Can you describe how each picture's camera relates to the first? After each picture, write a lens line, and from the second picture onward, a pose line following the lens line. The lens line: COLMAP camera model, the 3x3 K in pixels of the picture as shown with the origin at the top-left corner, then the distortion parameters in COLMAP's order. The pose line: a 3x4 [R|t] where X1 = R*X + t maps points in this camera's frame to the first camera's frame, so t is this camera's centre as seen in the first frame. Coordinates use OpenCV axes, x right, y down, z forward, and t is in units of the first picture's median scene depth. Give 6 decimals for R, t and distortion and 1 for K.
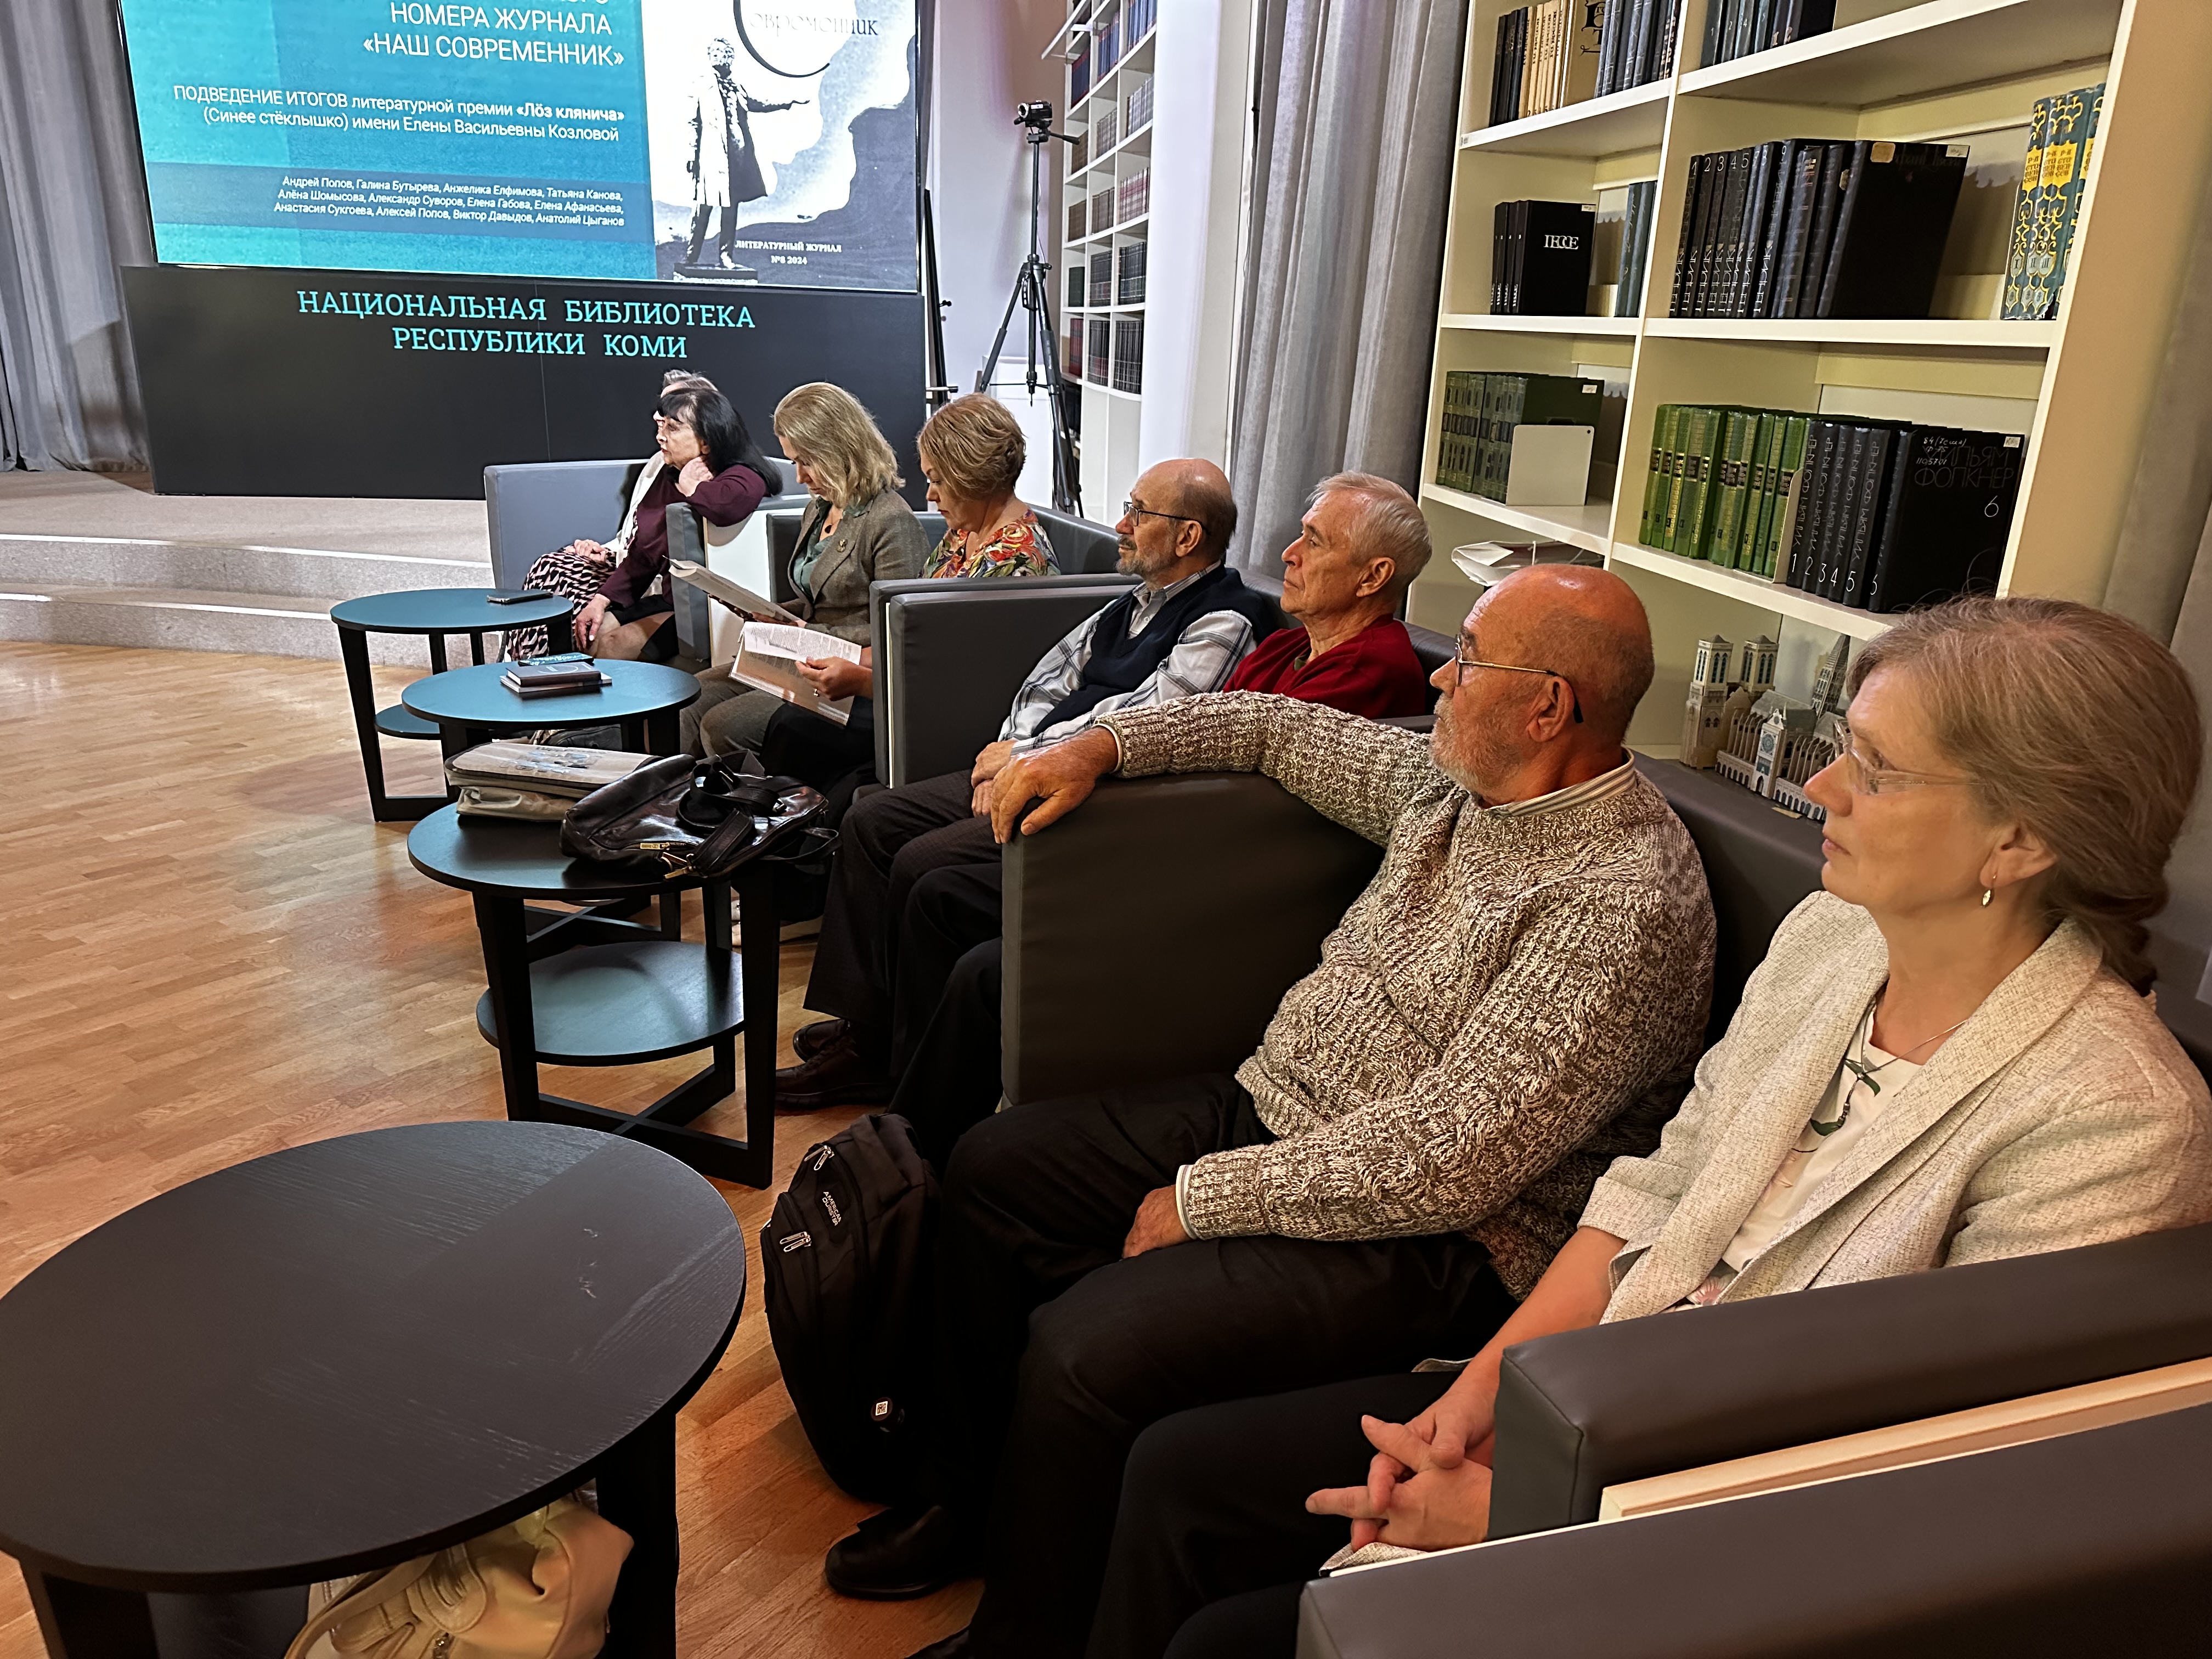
lens RADIAL K [[1566.9, 0, 1106.0], [0, 1566.9, 829.5], [0, 0, 1]] dist [0.024291, -0.023440]
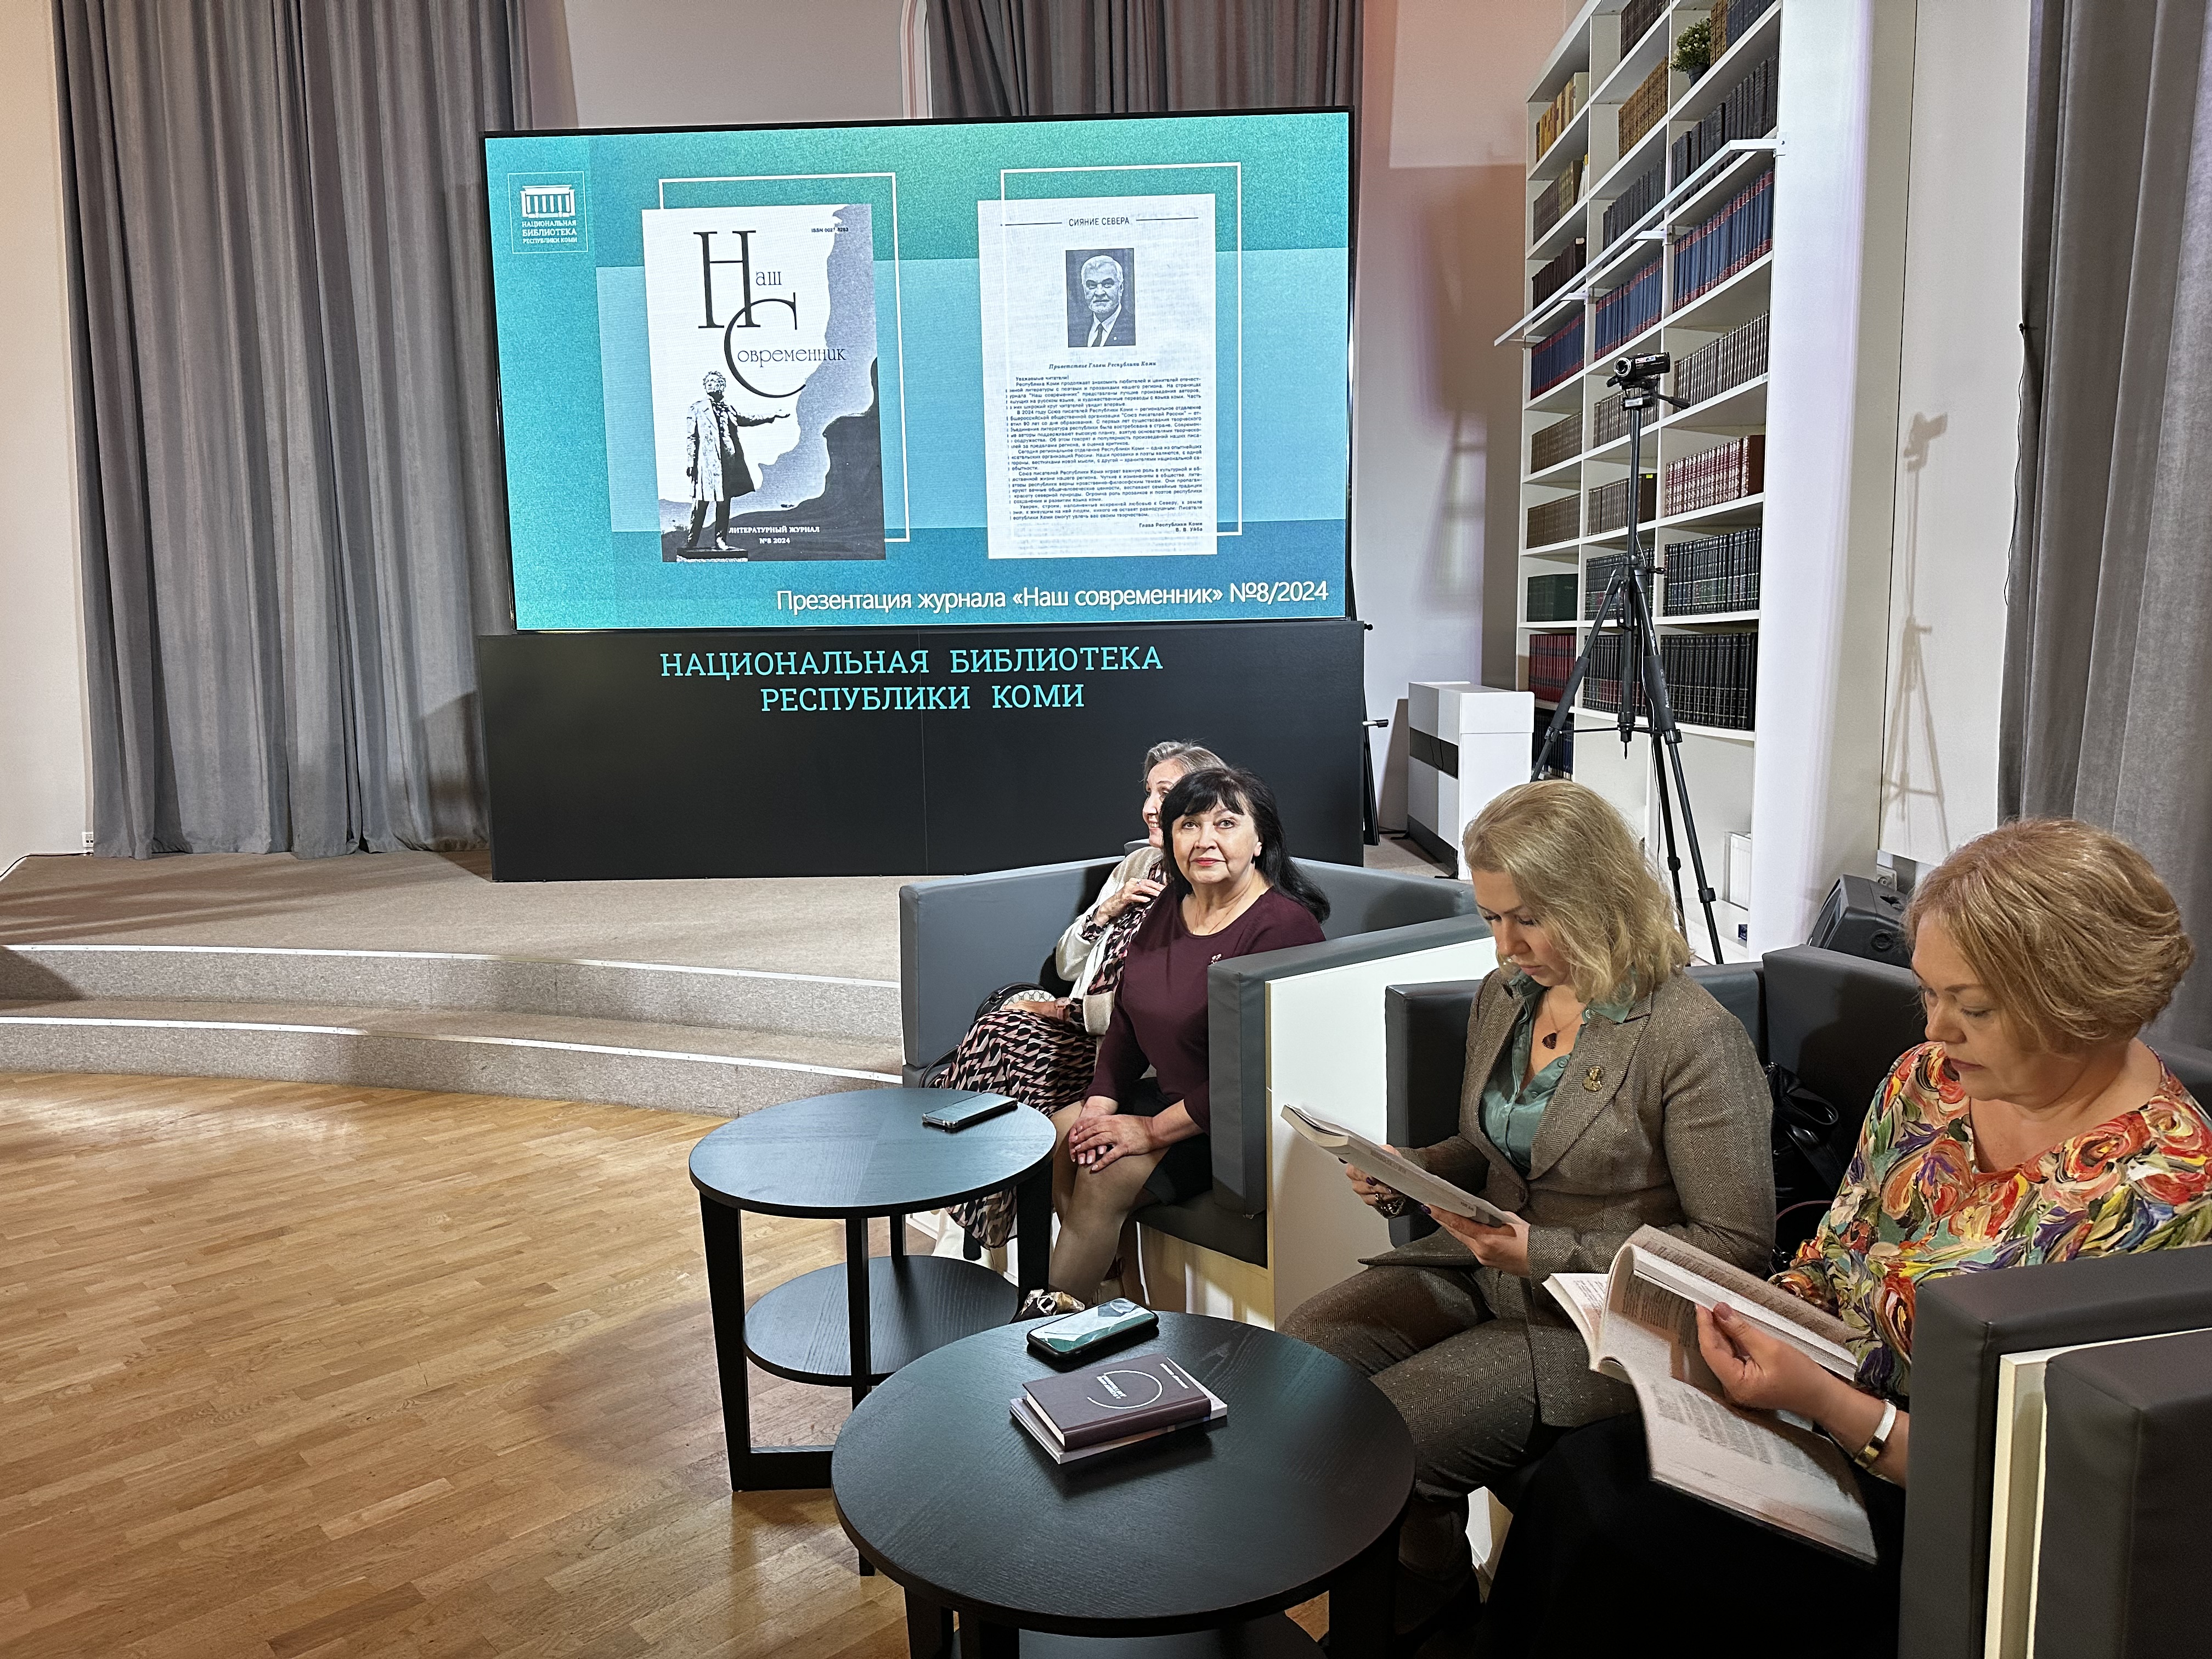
lens RADIAL K [[1566.2, 0, 1106.0], [0, 1566.2, 829.5], [0, 0, 1]] dist [0.145083, -0.209691]
pose [[0.983535, -0.027754, -0.178575, -0.108302], [-0.007219, 0.981315, -0.192273, -0.073790], [0.180575, 0.190396, 0.964957, 0.200611]]
